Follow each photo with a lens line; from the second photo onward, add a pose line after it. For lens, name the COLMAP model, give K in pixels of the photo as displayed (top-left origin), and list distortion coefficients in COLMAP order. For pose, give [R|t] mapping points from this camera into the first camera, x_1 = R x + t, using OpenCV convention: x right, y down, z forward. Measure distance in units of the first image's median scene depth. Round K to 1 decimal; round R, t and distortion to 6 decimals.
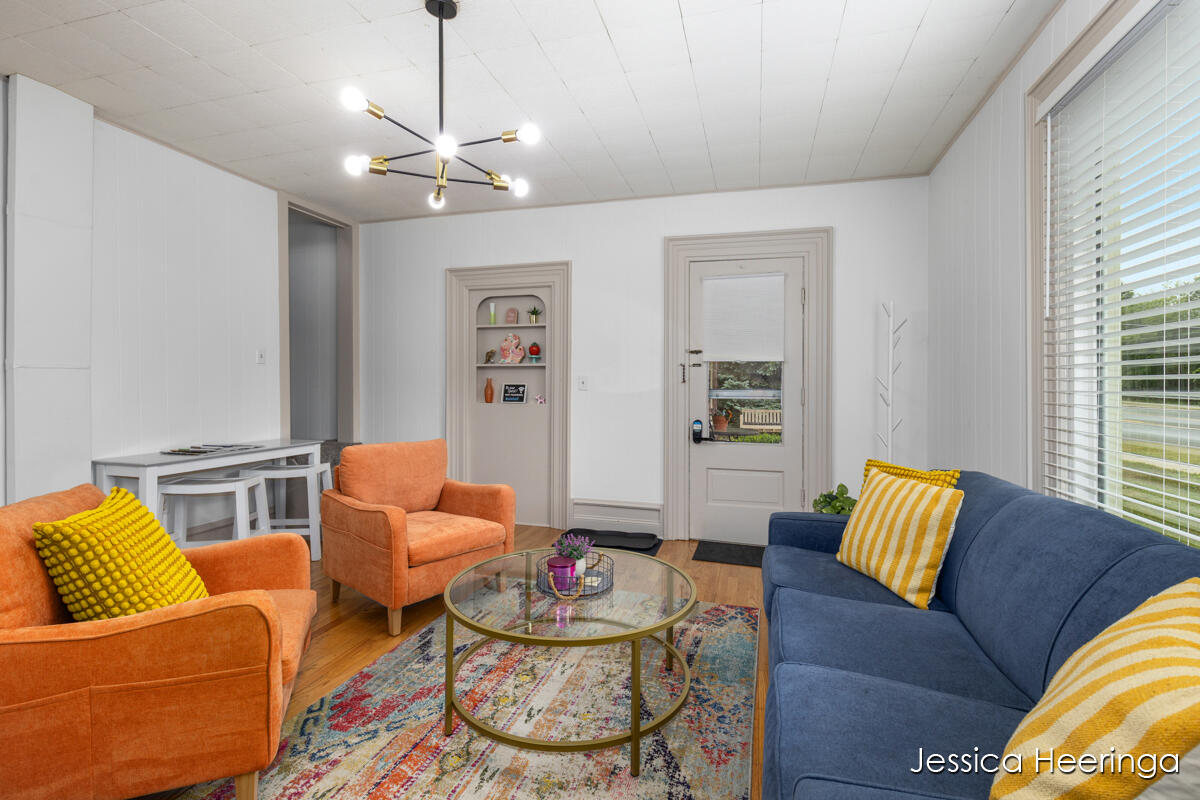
lens RADIAL K [[545.9, 0, 607.3], [0, 545.9, 391.9], [0, 0, 1]] dist [0.001837, 0.000258]
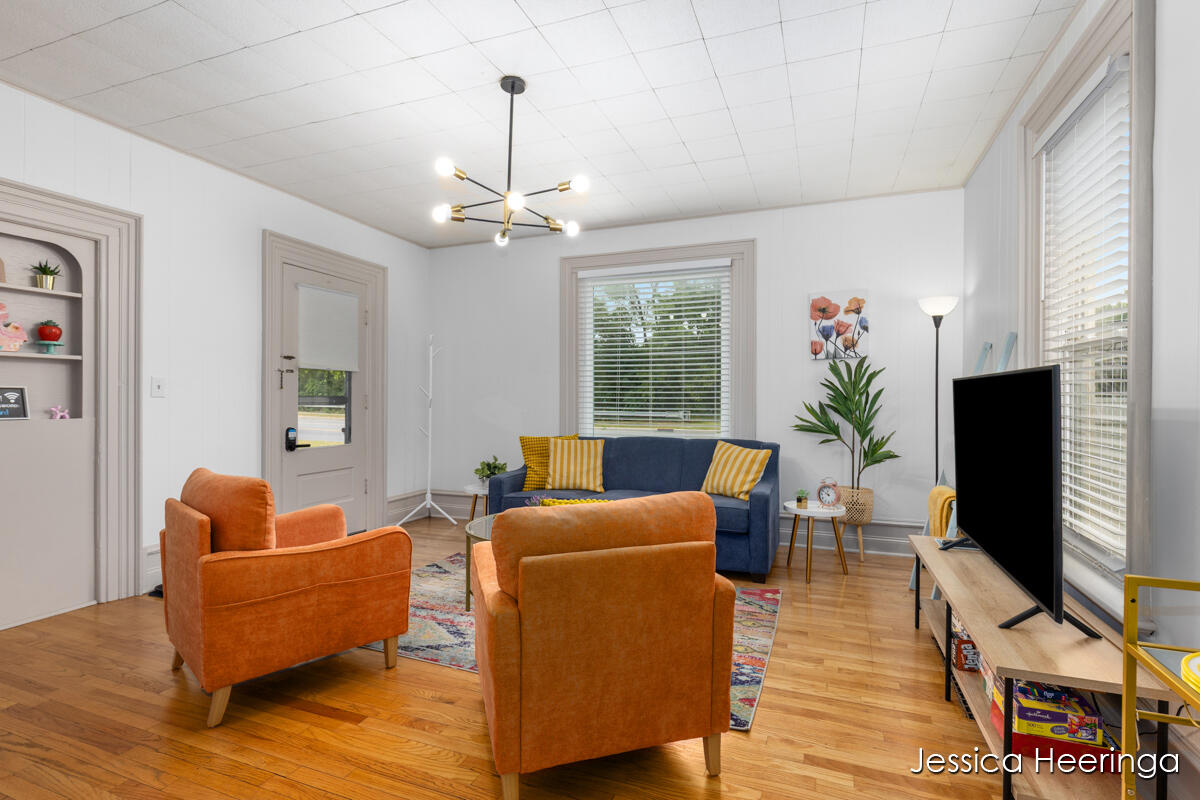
lens RADIAL K [[583.3, 0, 600.2], [0, 583.3, 400.9], [0, 0, 1]] dist [0.000648, 0.000037]
pose [[0.100120, -0.008864, 0.994936, -0.824445], [0.005689, 0.999949, 0.008336, -0.001461], [-0.994959, 0.004826, 0.100165, 0.347477]]
